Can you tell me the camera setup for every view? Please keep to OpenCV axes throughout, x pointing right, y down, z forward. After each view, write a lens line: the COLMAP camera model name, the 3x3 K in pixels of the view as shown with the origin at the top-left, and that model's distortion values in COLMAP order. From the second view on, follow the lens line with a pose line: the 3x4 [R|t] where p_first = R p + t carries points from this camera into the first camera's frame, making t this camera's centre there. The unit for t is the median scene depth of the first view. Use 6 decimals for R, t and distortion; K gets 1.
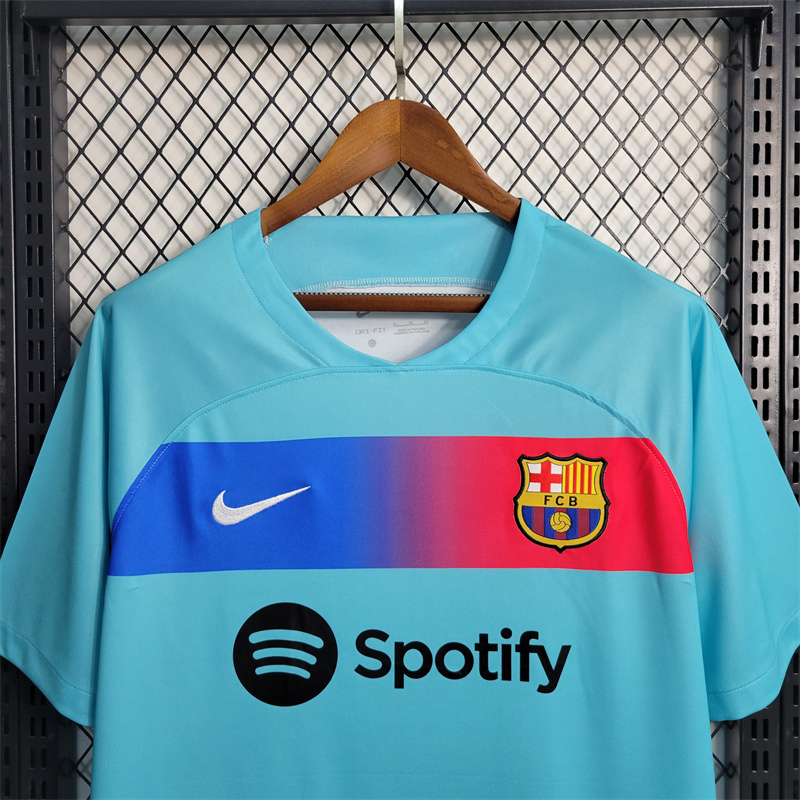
lens RADIAL K [[801.3, 0, 400.0], [0, 801.3, 400.0], [0, 0, 1]] dist [0.008886, 0.008029]
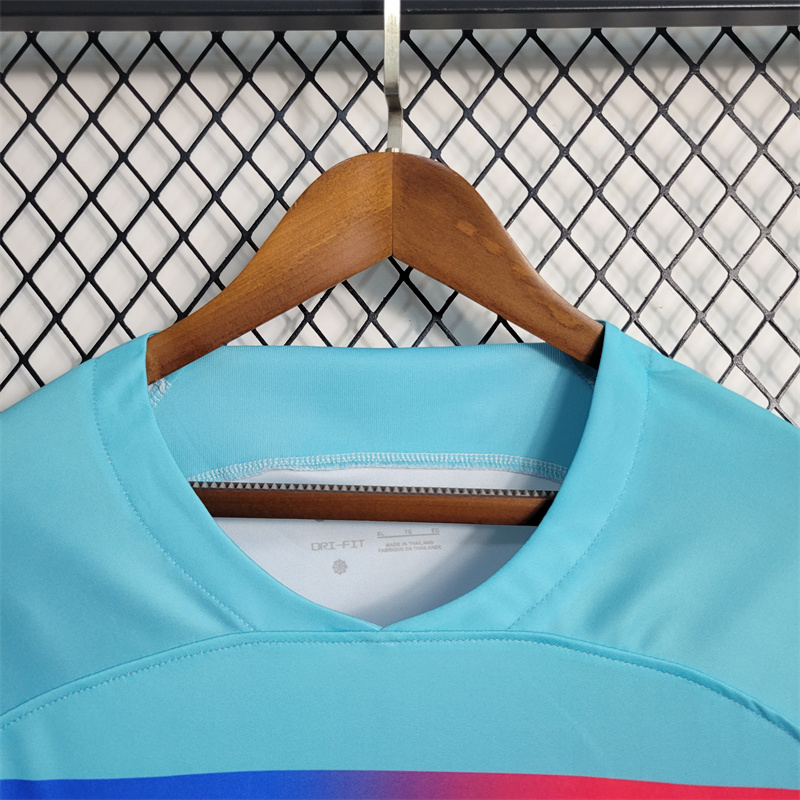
lens RADIAL K [[801.3, 0, 400.0], [0, 801.3, 400.0], [0, 0, 1]] dist [0.008886, 0.008029]
pose [[0.999952, 0.009598, -0.001802, 0.007594], [-0.009736, 0.994155, -0.107526, -0.126761], [0.000759, 0.107538, 0.994201, 0.417382]]
